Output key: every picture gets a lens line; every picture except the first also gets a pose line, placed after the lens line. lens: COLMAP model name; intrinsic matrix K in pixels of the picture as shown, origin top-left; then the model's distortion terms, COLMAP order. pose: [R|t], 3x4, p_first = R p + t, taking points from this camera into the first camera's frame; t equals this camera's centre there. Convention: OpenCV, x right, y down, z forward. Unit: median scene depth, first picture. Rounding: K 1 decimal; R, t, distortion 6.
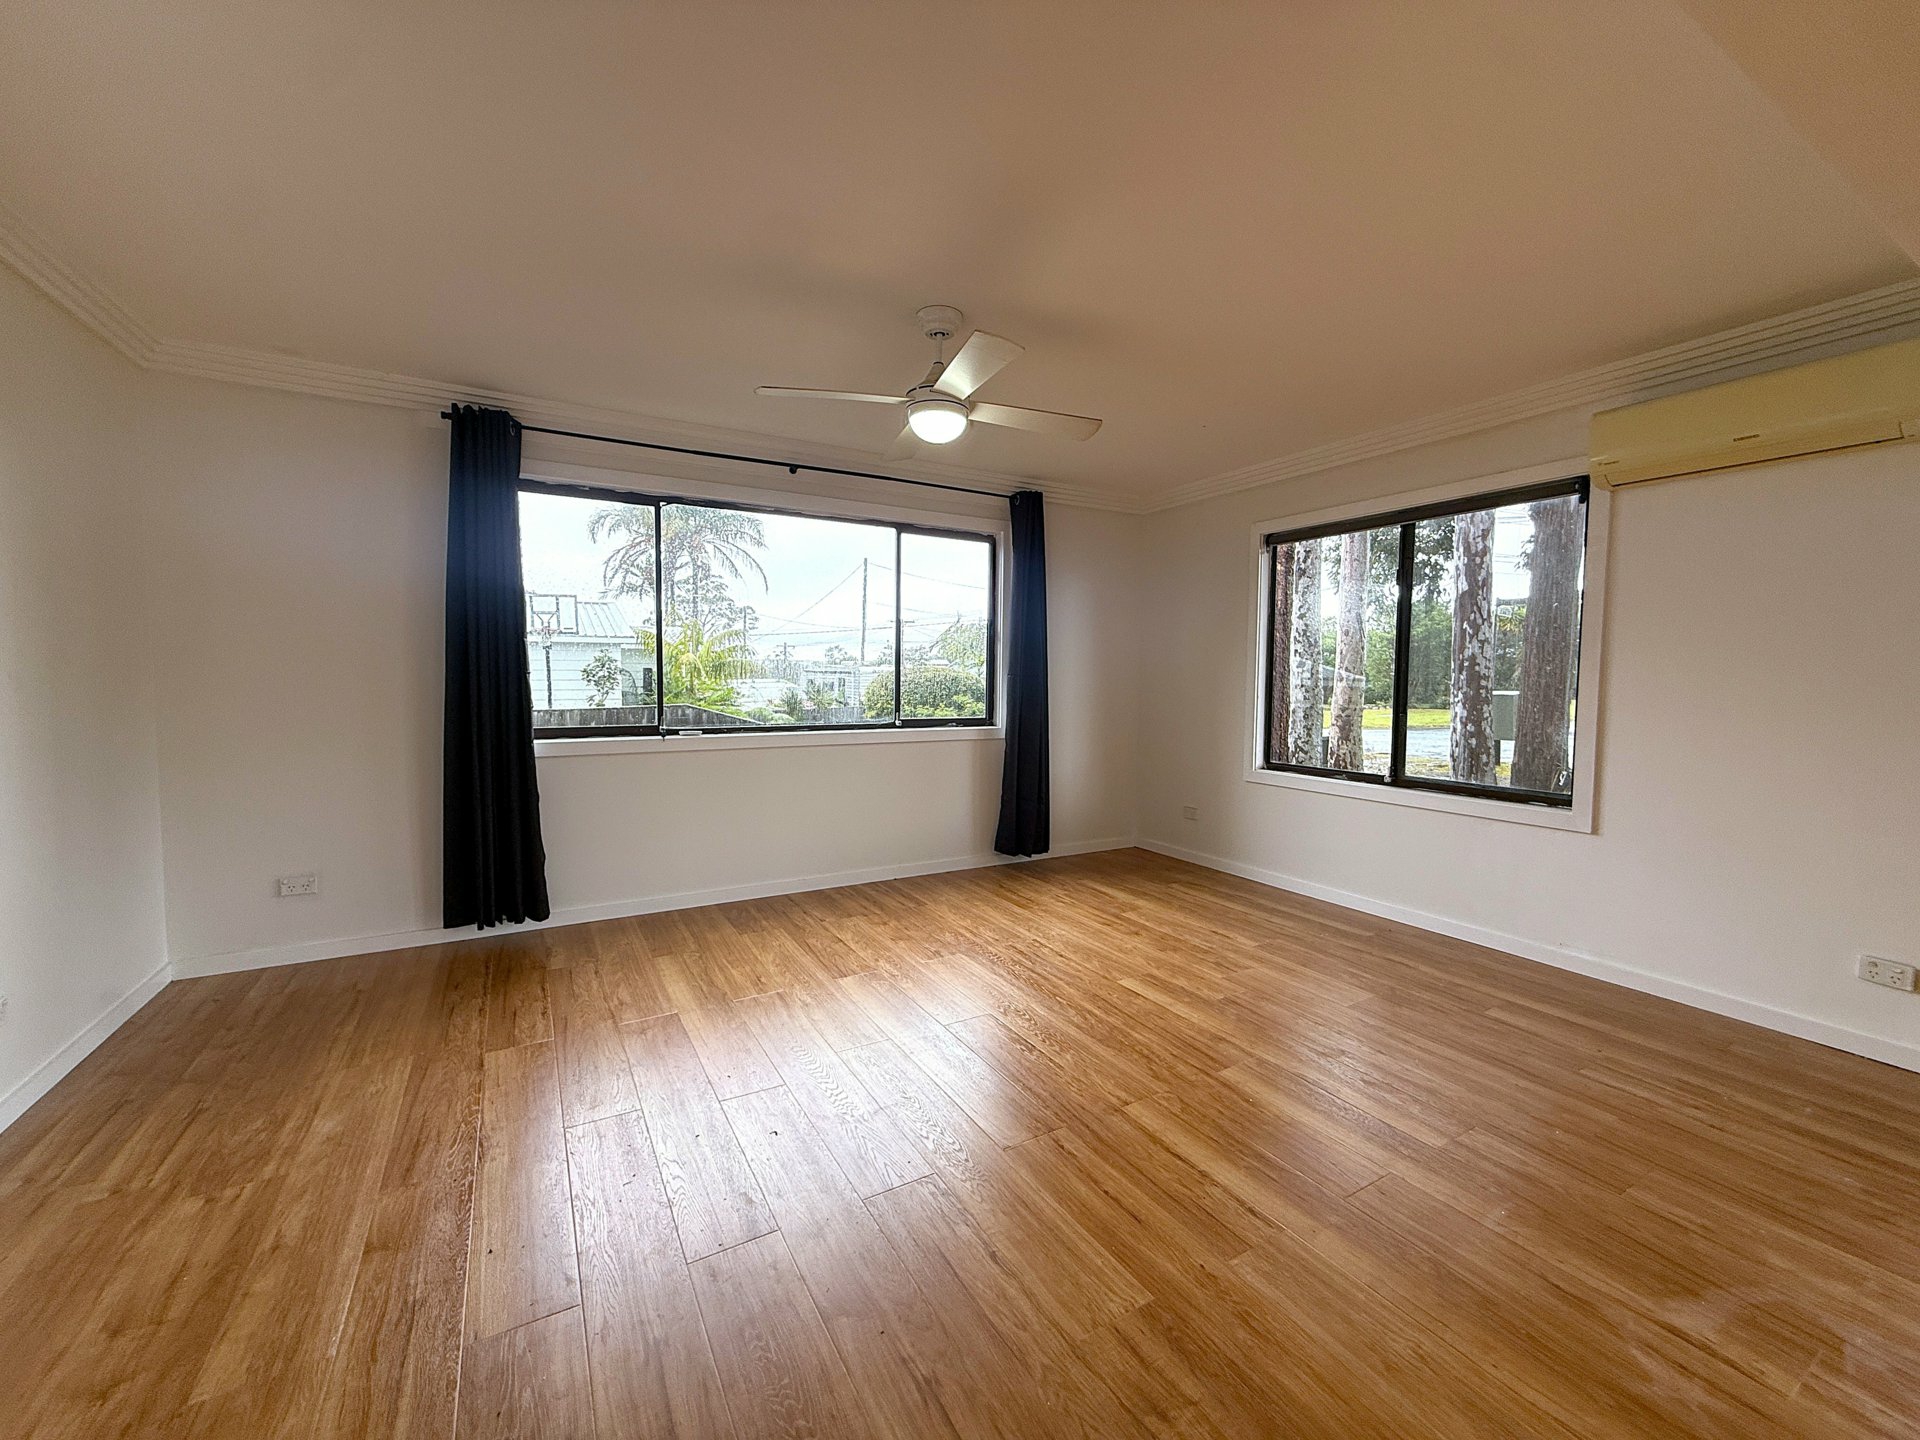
lens RADIAL K [[766.8, 0, 952.9], [0, 766.8, 716.4], [0, 0, 1]] dist [-0.000254, -0.000189]
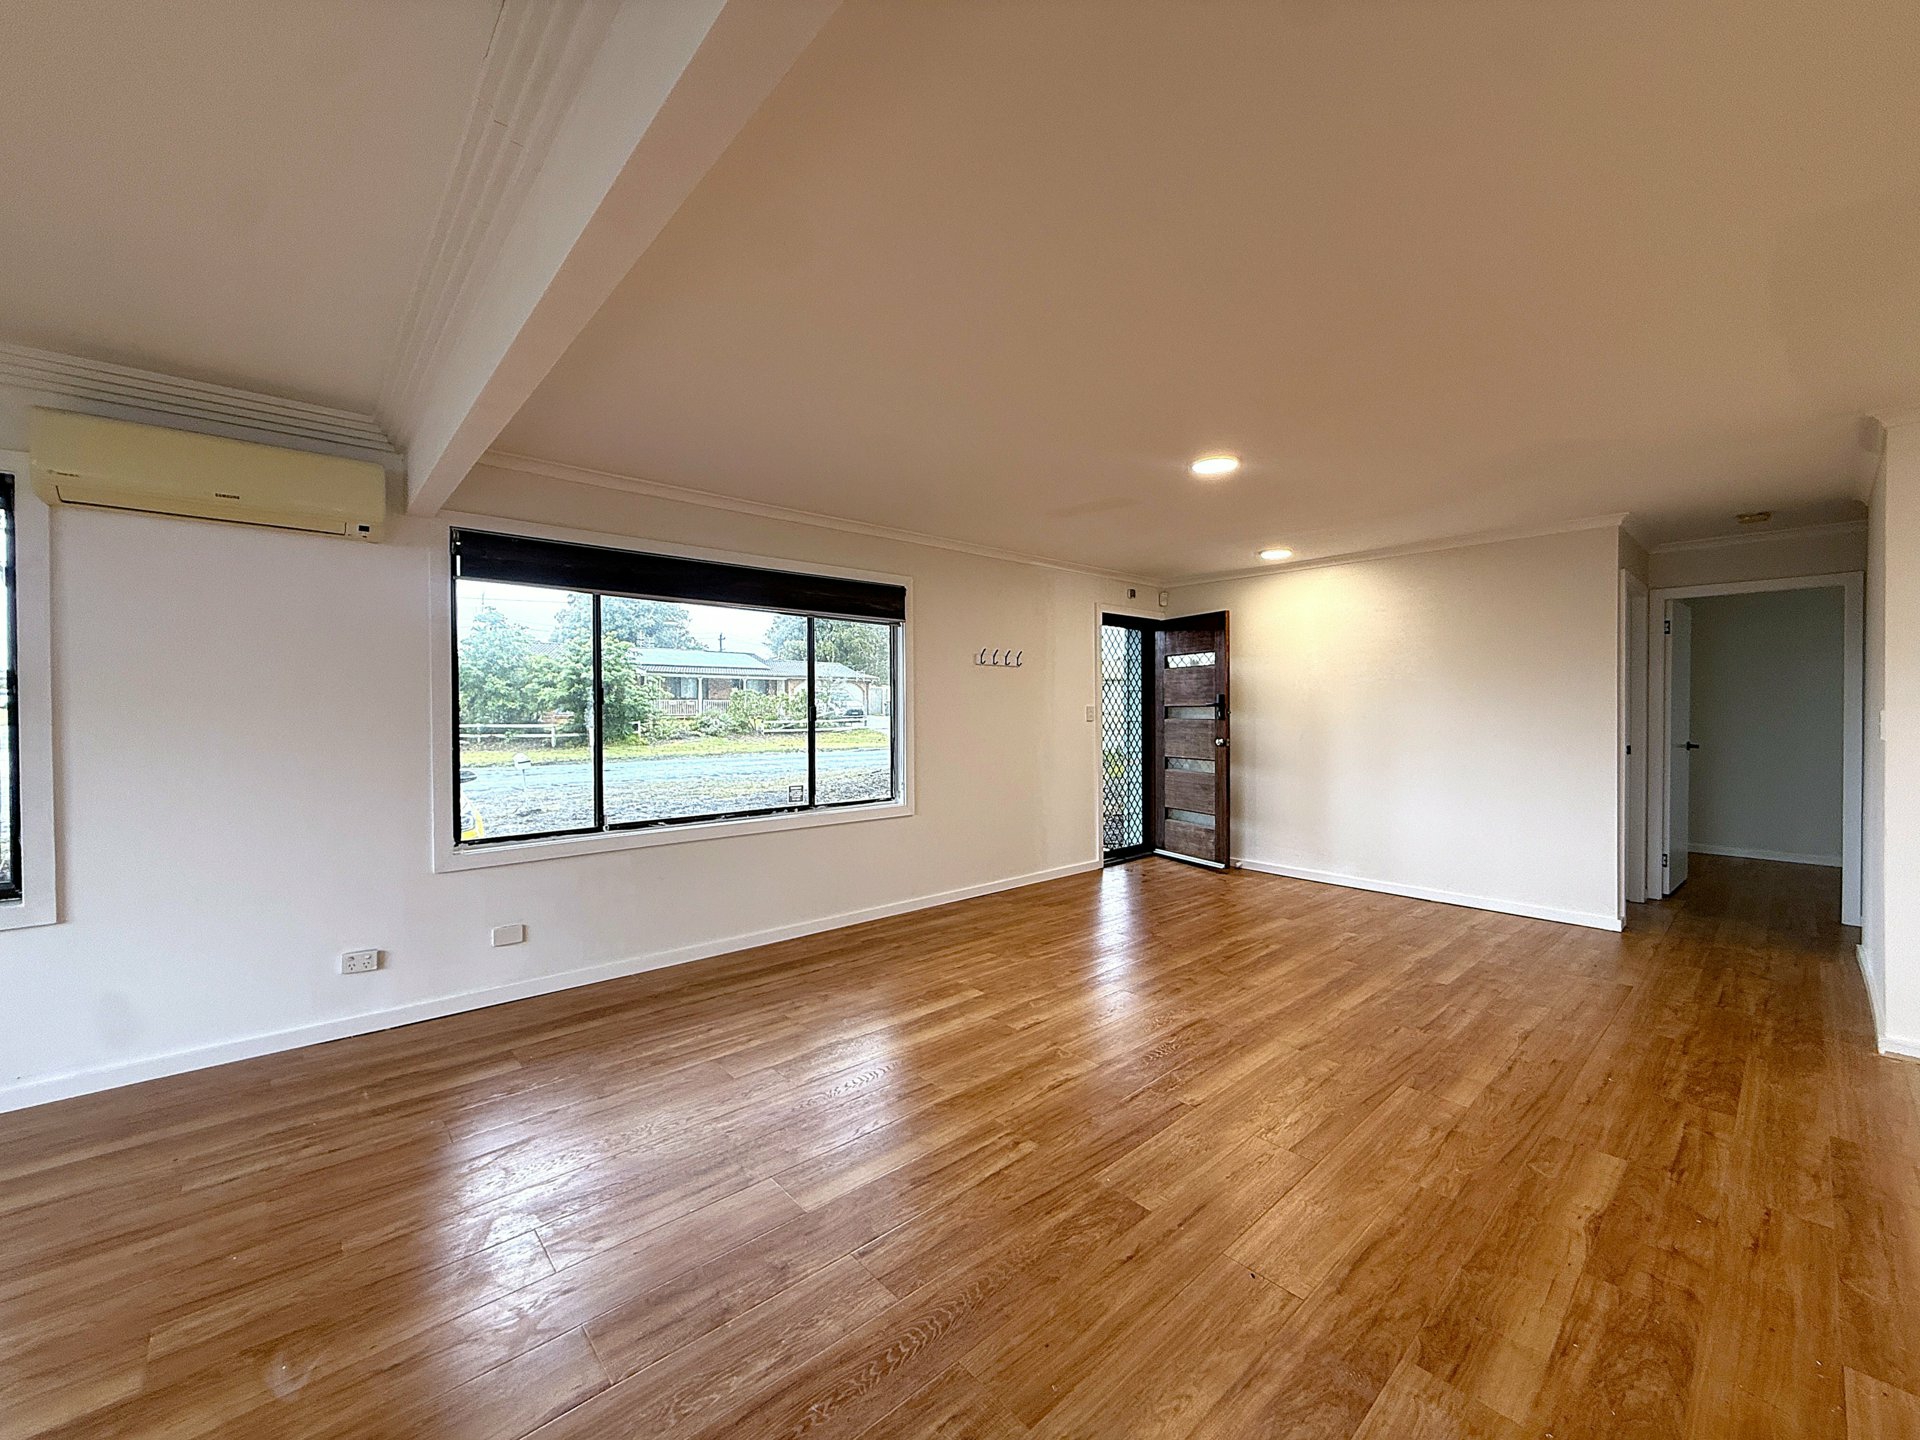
lens RADIAL K [[766.8, 0, 952.9], [0, 766.8, 716.4], [0, 0, 1]] dist [-0.000254, -0.000189]
pose [[-0.214937, -0.016577, 0.976487, -0.136580], [0.054327, 0.998105, 0.028902, -0.032135], [-0.975116, 0.059262, -0.213629, 0.210780]]
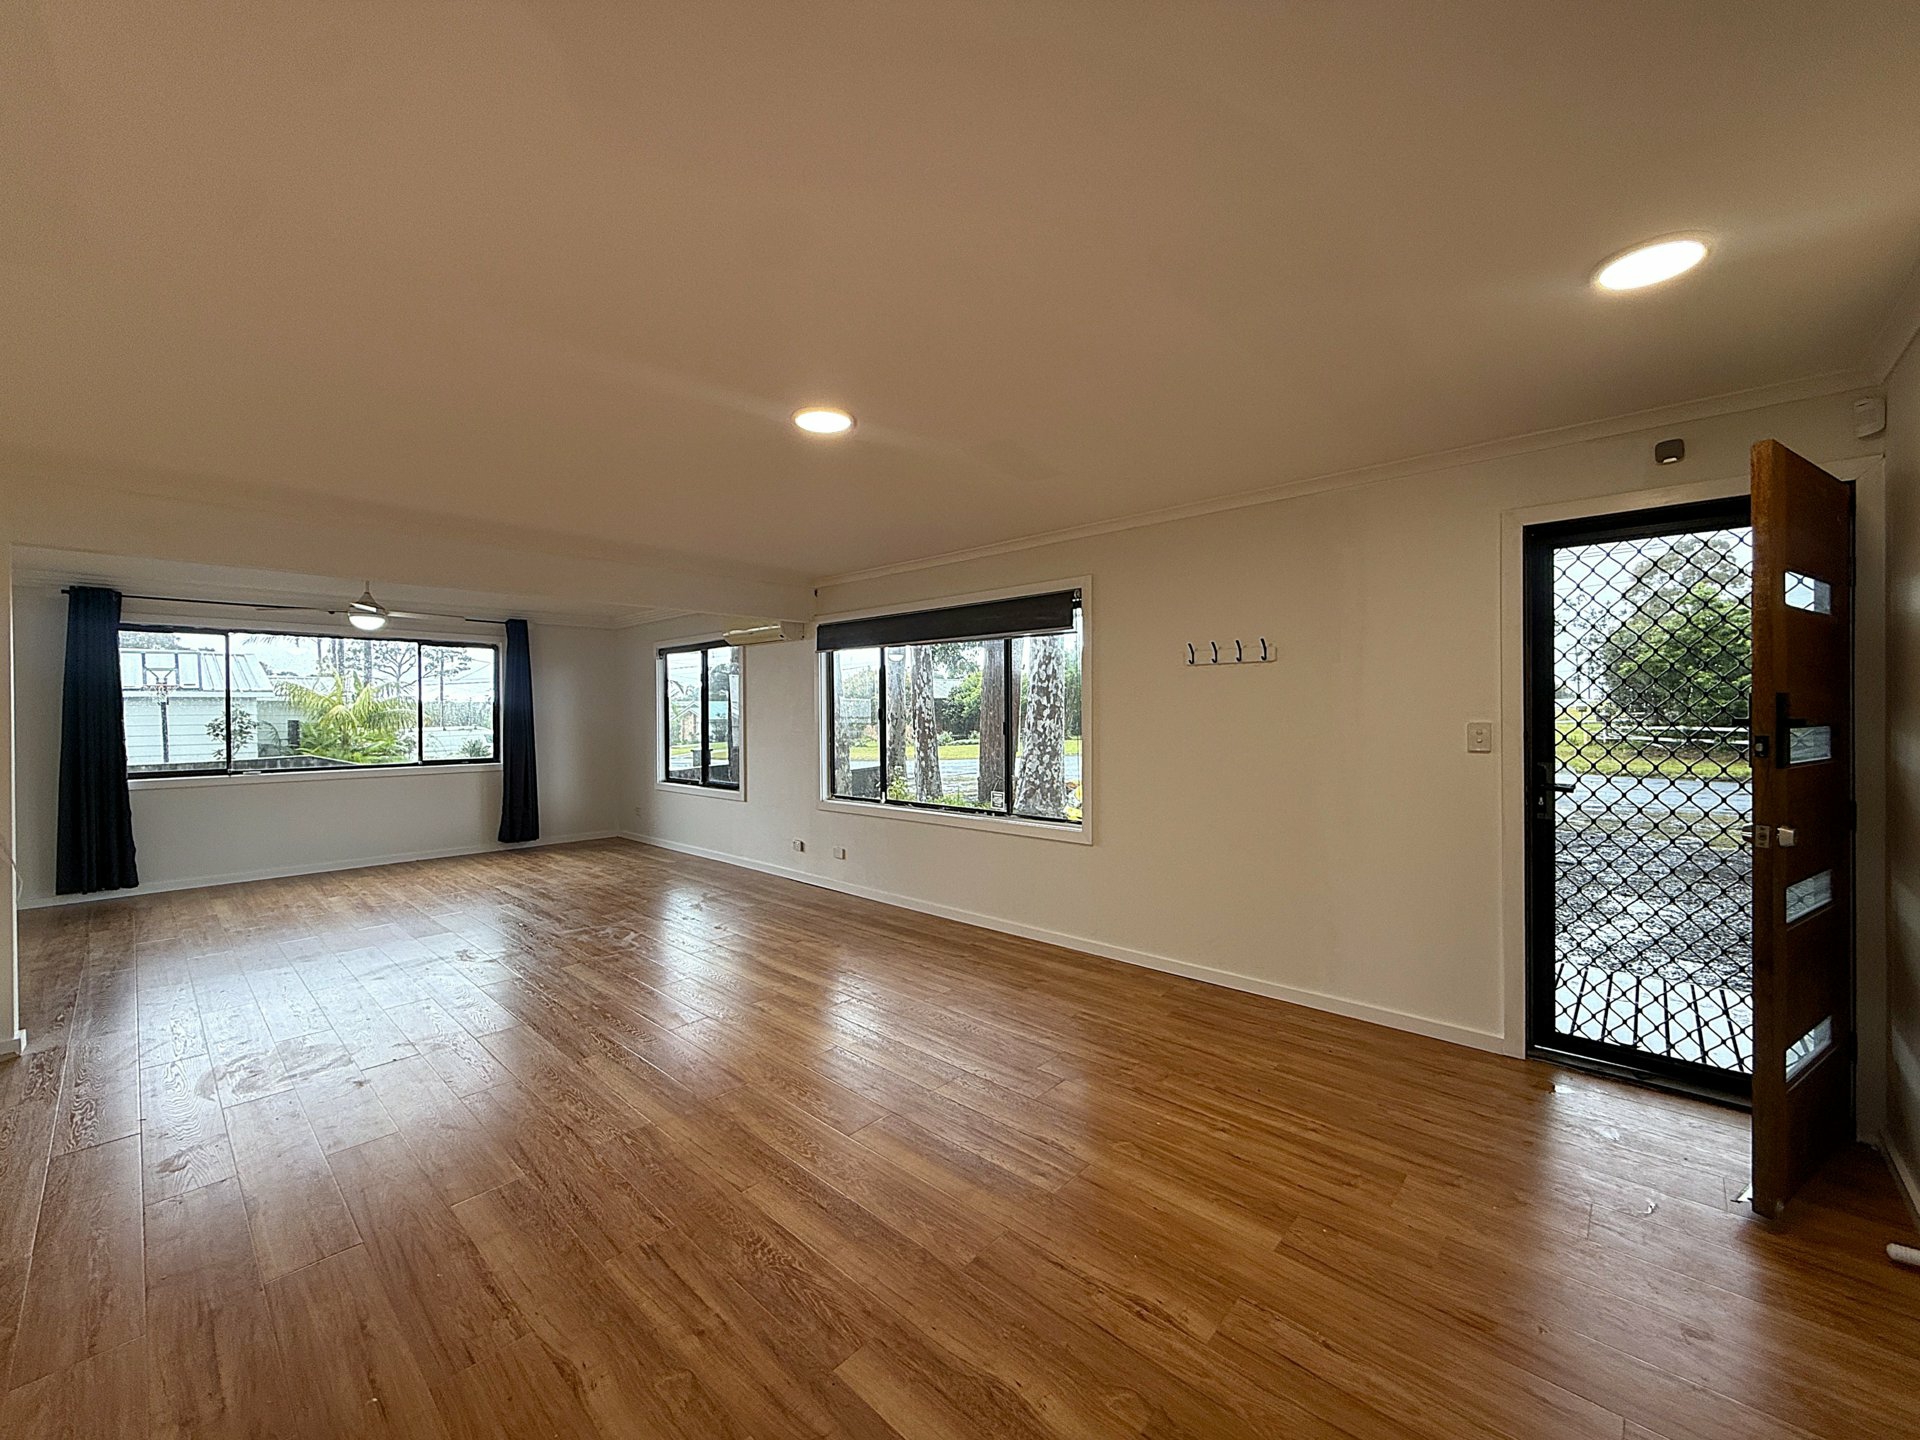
lens RADIAL K [[766.8, 0, 952.9], [0, 766.8, 716.4], [0, 0, 1]] dist [-0.000254, -0.000189]
pose [[0.953867, -0.016762, 0.299760, 0.661058], [0.031946, 0.998439, -0.045822, 0.026995], [-0.298524, 0.053284, 0.952914, -1.120352]]
